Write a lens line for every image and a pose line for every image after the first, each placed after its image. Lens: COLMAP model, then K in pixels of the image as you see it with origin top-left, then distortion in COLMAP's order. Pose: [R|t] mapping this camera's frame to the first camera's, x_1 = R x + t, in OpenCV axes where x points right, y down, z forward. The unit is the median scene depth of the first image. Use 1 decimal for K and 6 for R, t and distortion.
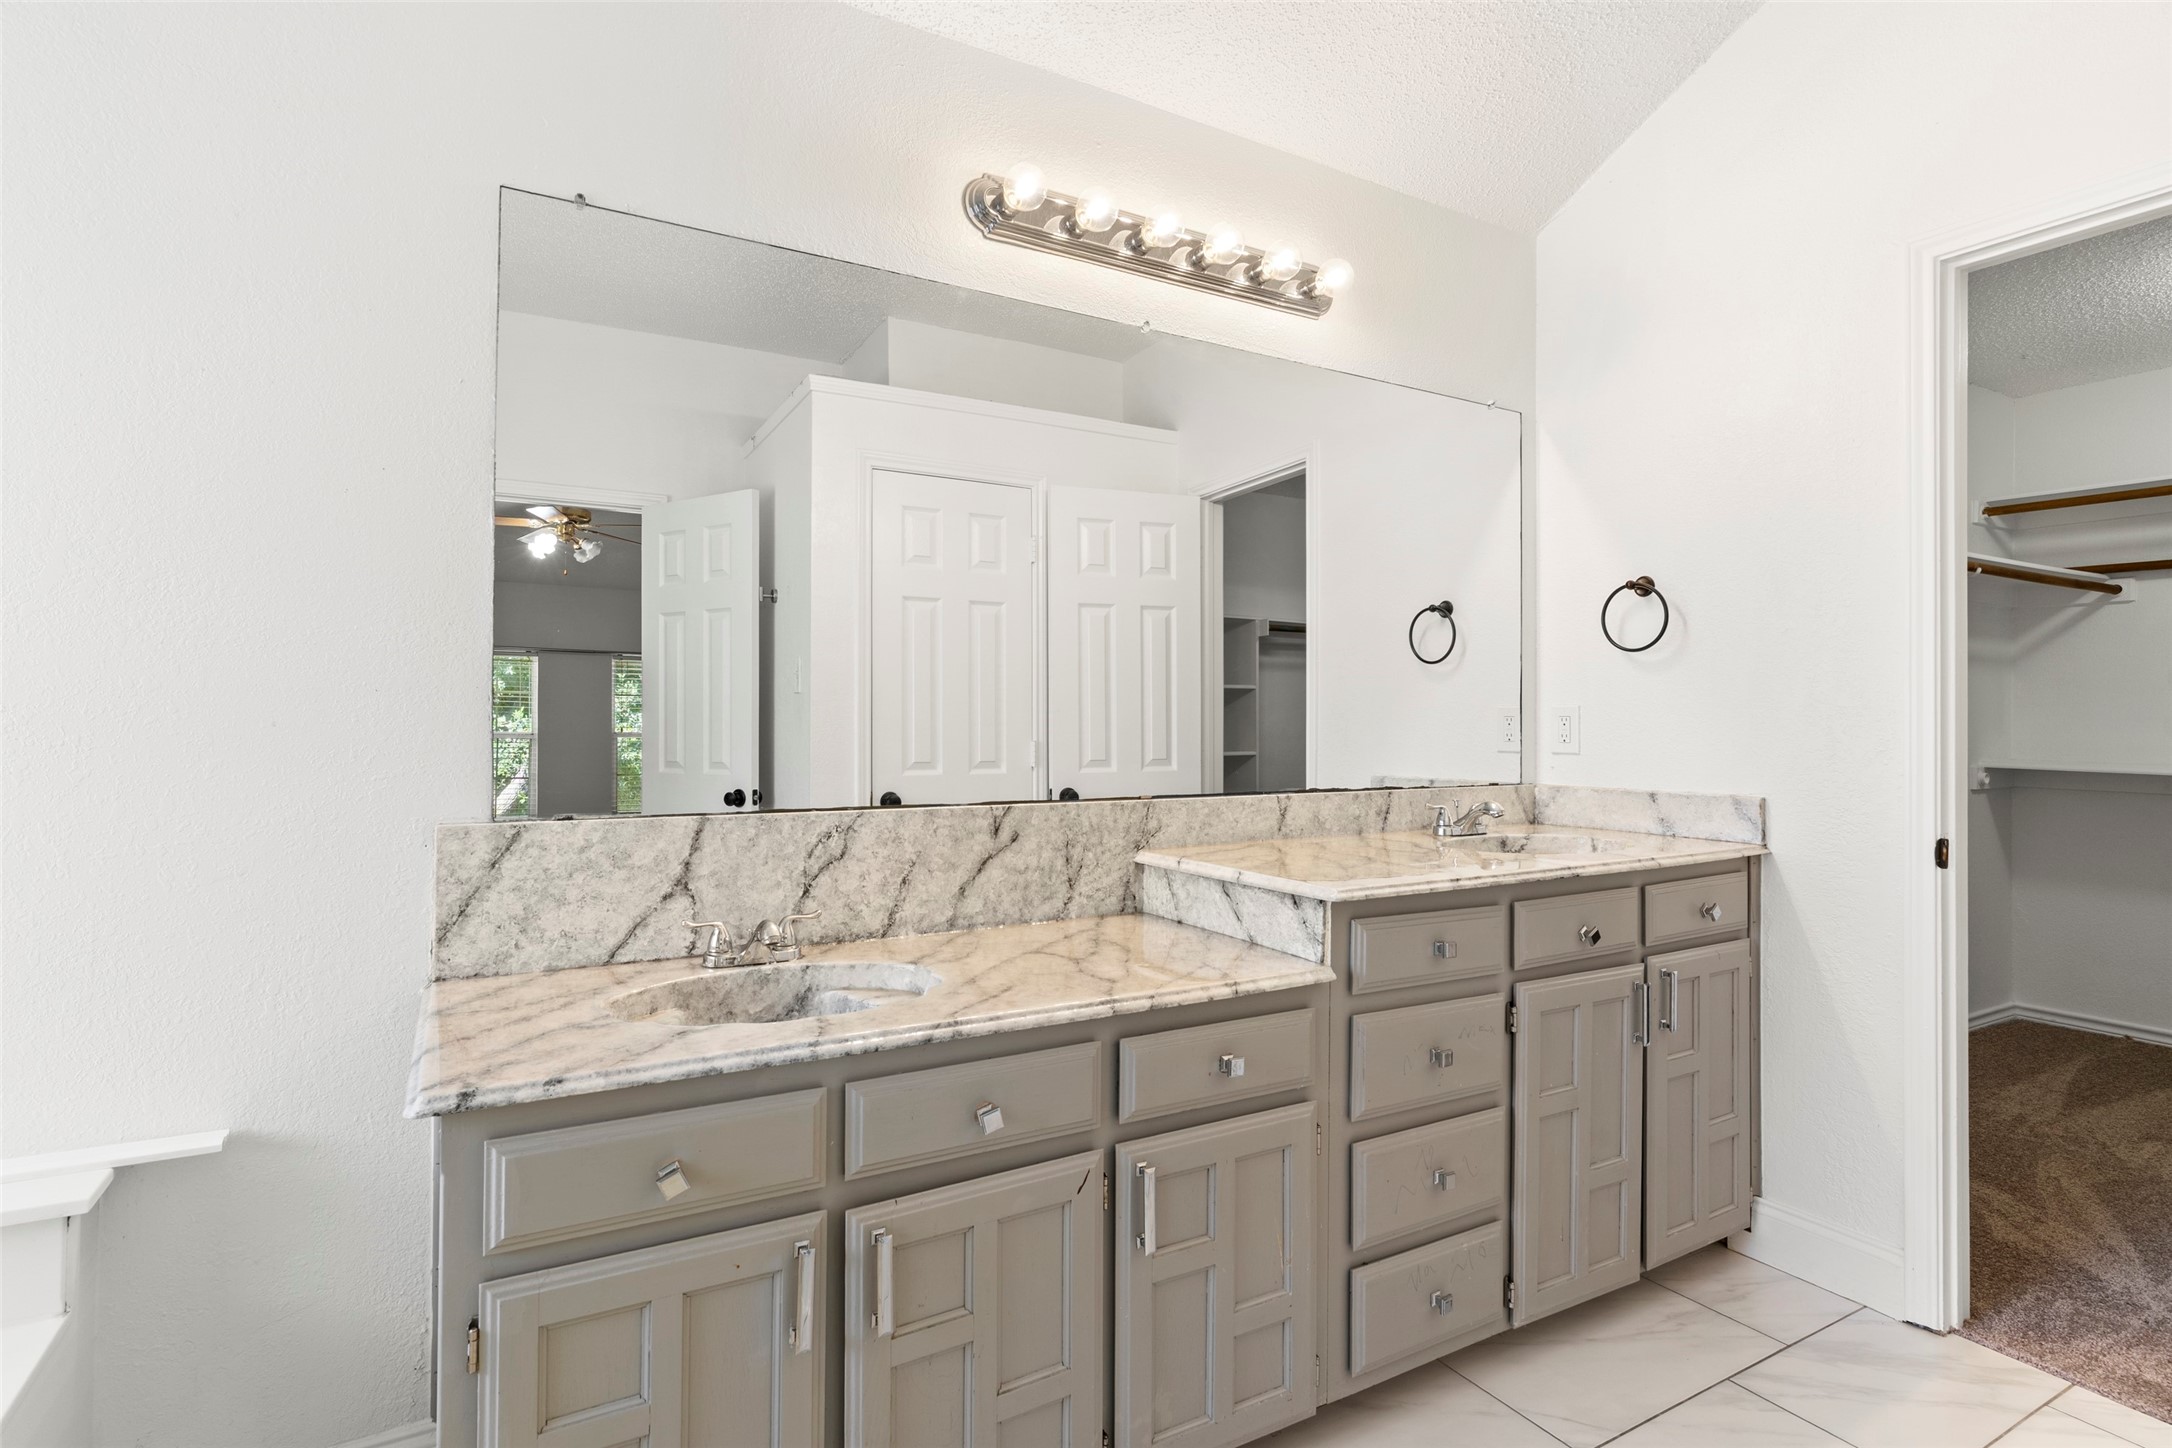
lens RADIAL K [[1083.1, 0, 1077.3], [0, 1083.1, 718.5], [0, 0, 1]] dist [0.003430, 0.001764]
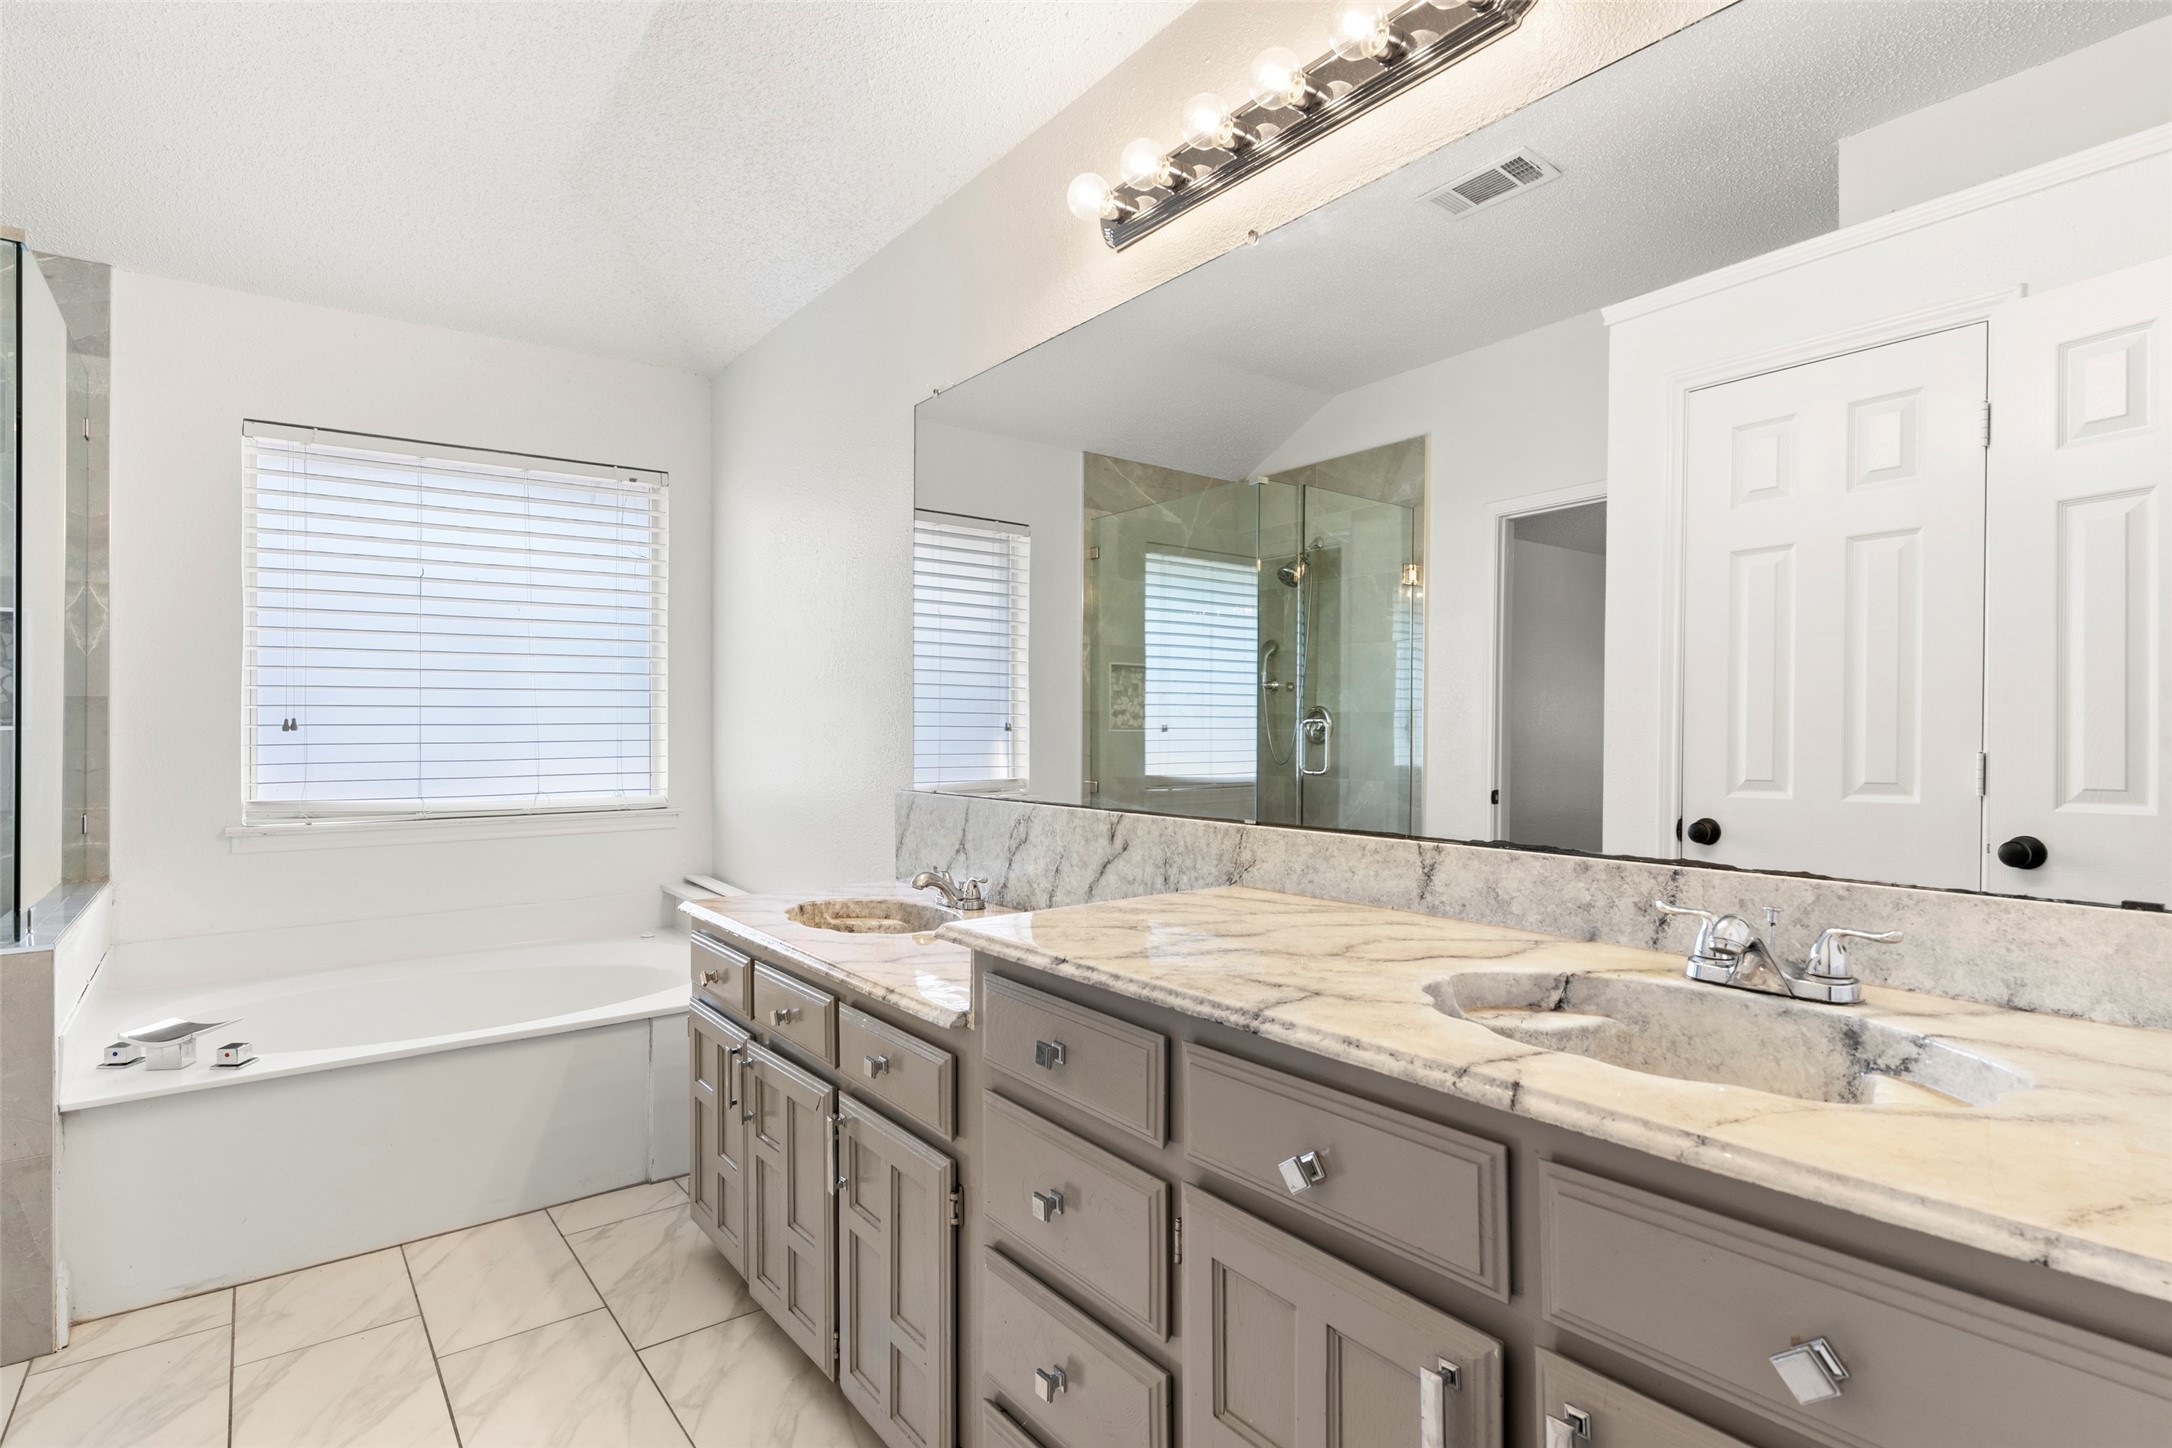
lens RADIAL K [[1083.1, 0, 1072.3], [0, 1083.1, 732.1], [0, 0, 1]] dist [0.003430, 0.001764]
pose [[0.119432, 0.002689, -0.992839, 0.922493], [0.012116, 0.999918, 0.004166, 0.000271], [0.992769, -0.012527, 0.119389, 0.835305]]
